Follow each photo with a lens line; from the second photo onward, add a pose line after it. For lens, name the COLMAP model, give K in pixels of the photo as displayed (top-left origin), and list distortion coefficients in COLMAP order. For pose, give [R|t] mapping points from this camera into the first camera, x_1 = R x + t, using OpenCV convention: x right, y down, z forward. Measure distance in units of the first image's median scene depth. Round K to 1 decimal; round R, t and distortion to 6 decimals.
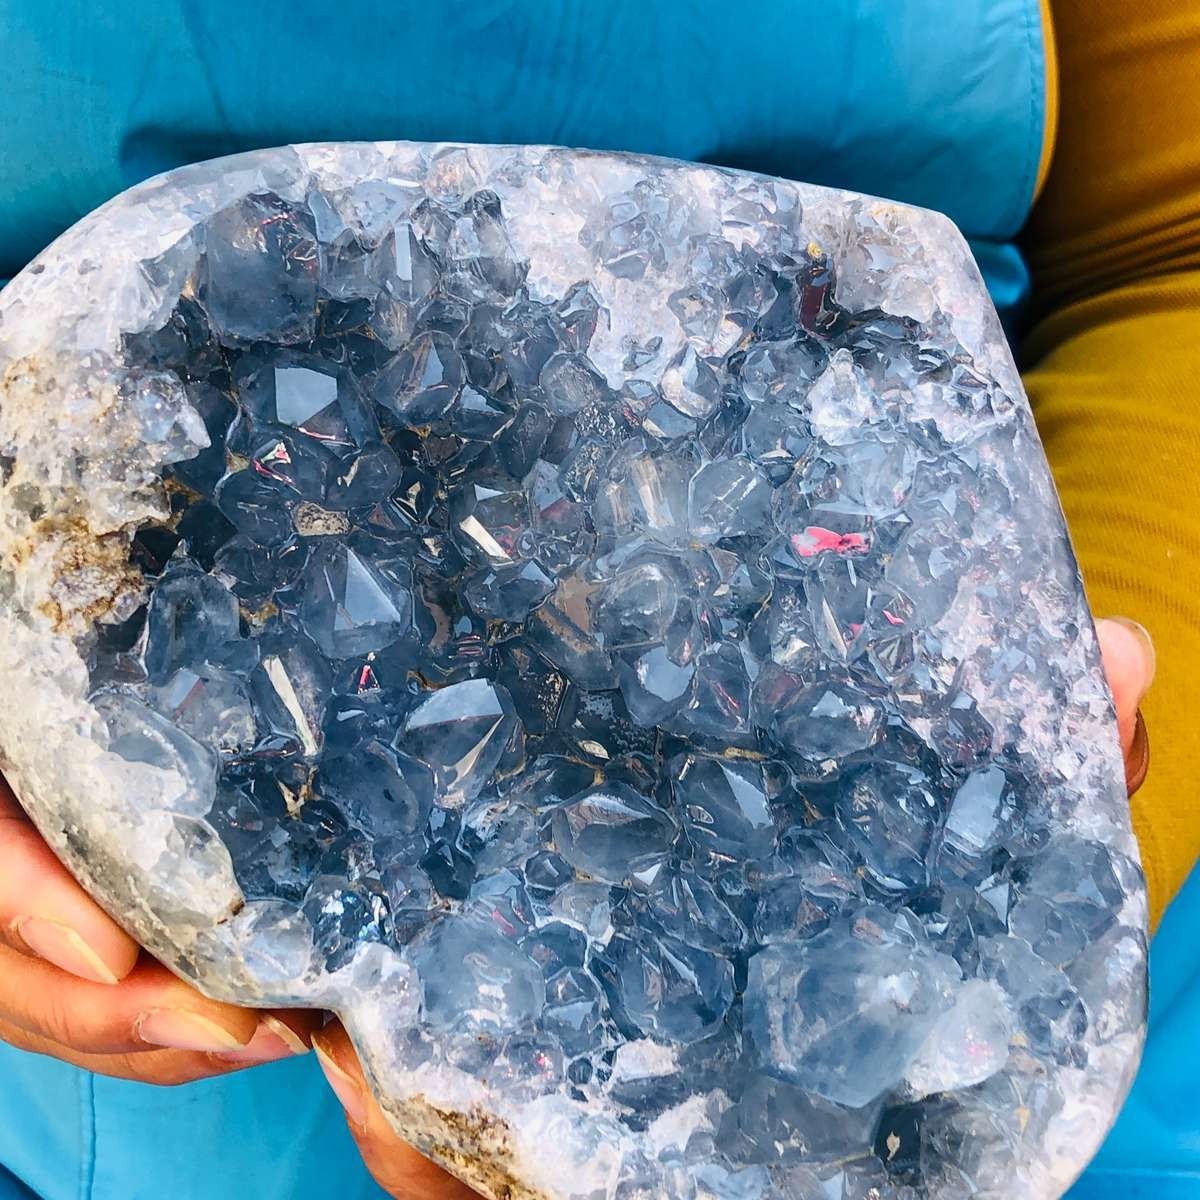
lens RADIAL K [[1770.4, 0, 656.3], [0, 1770.4, 598.5], [0, 0, 1]] dist [0.197137, -0.891106]
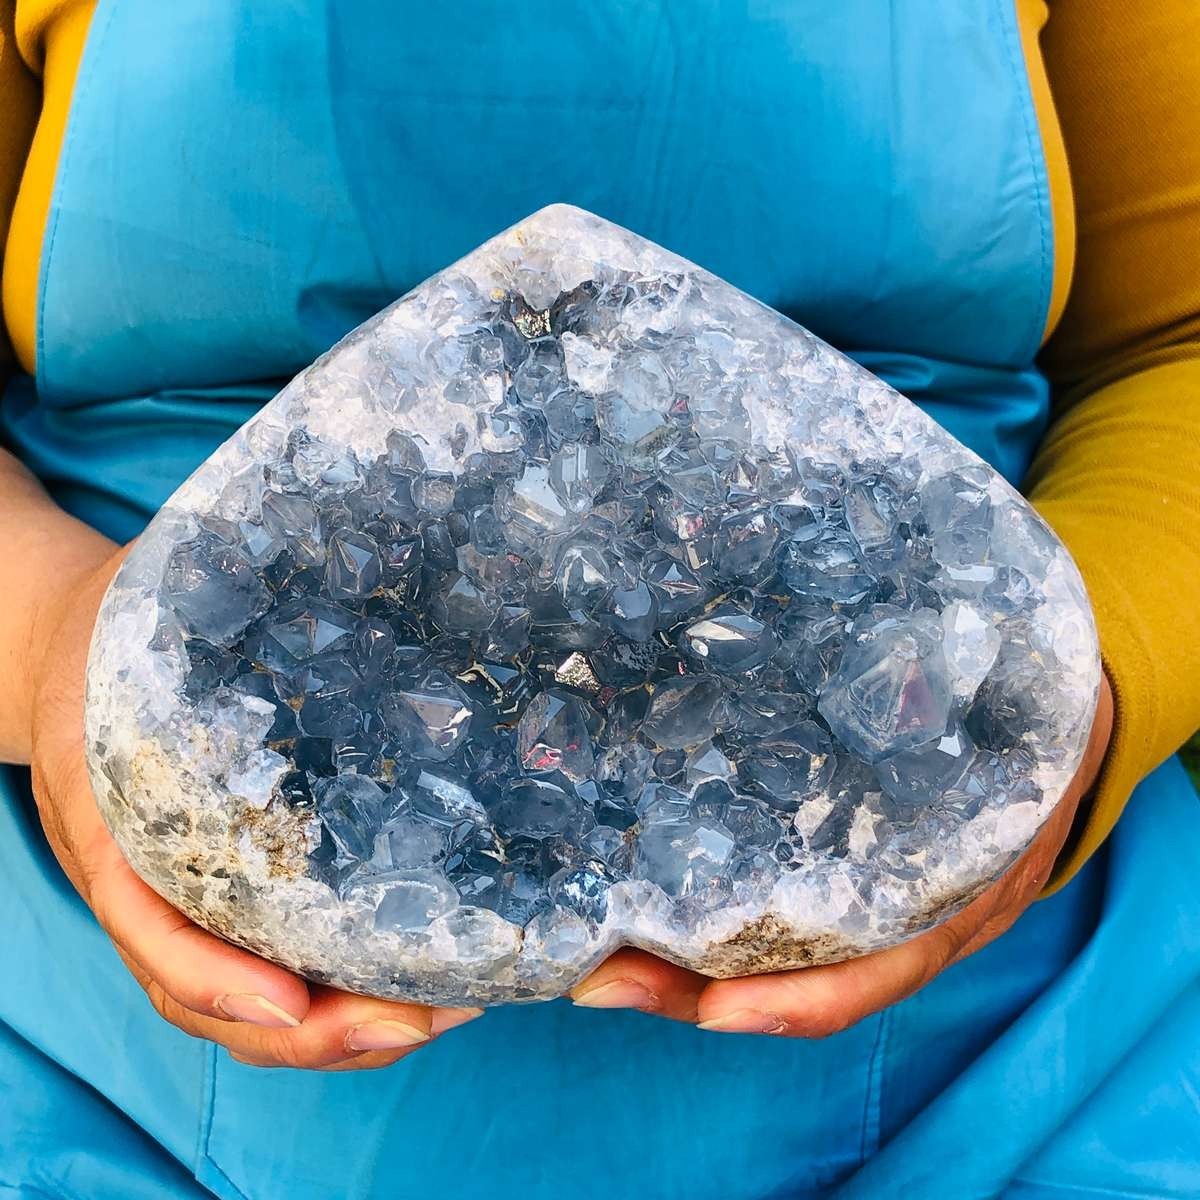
lens RADIAL K [[1746.0, 0, 613.9], [0, 1746.0, 560.6], [0, 0, 1]] dist [0.244428, -1.275778]
pose [[0.726988, -0.686481, -0.015225, 0.036499], [0.686650, 0.726812, 0.016019, -0.010855], [0.000069, -0.022100, 0.999756, -0.345543]]
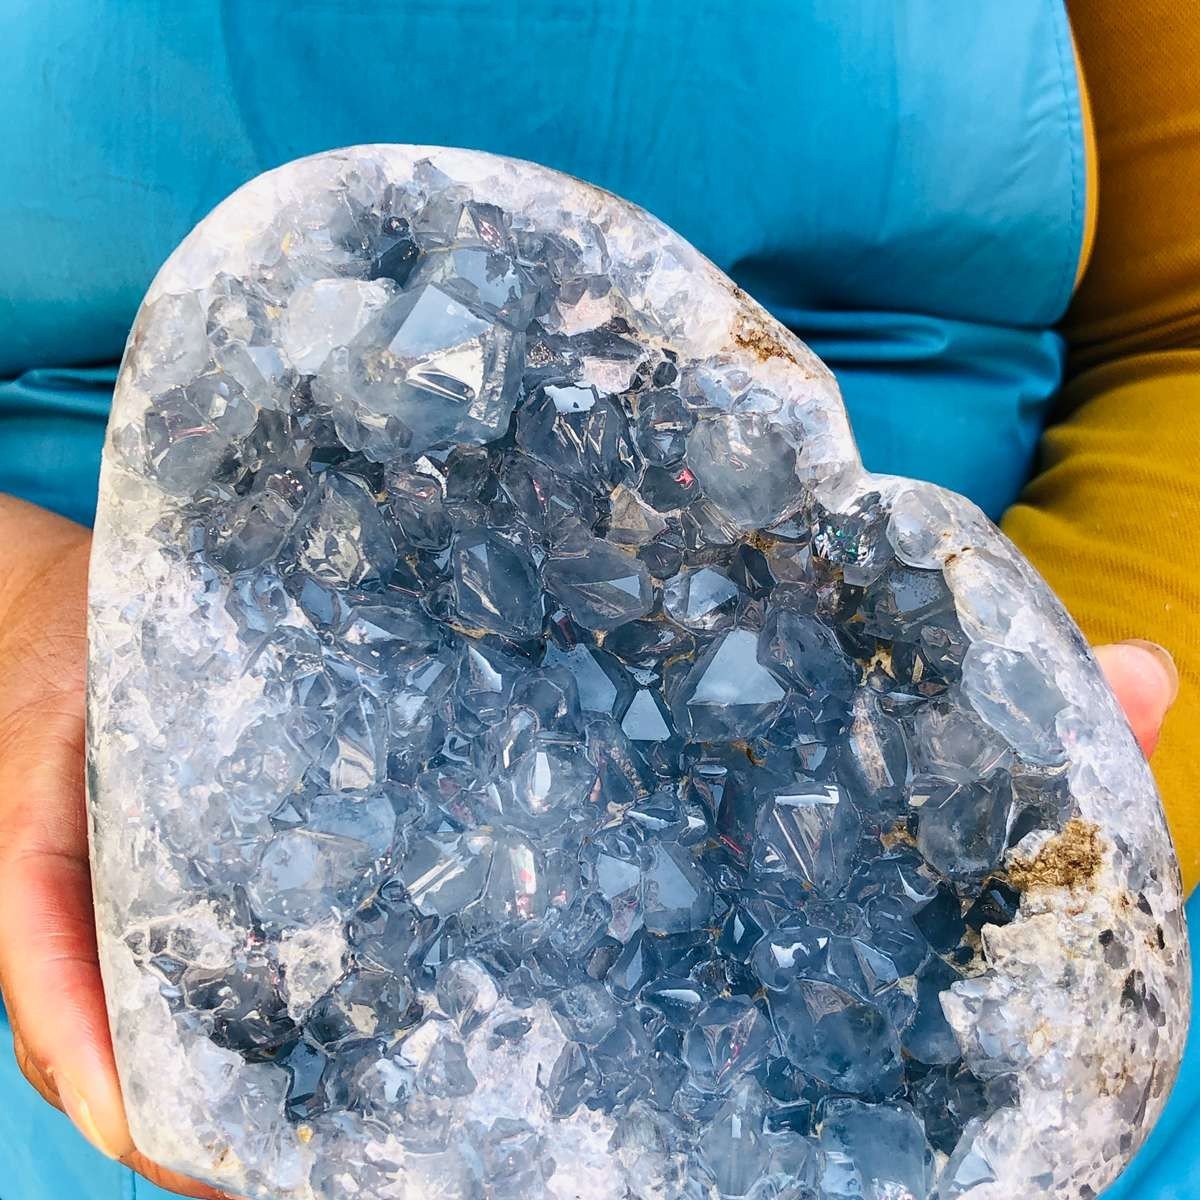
lens RADIAL K [[1747.8, 0, 611.6], [0, 1747.8, 597.6], [0, 0, 1]] dist [0.195932, -0.896593]
pose [[-0.973809, -0.176069, -0.143862, 0.121236], [0.127270, -0.946421, 0.296798, -0.193828], [-0.188411, 0.270715, 0.944042, 0.007312]]
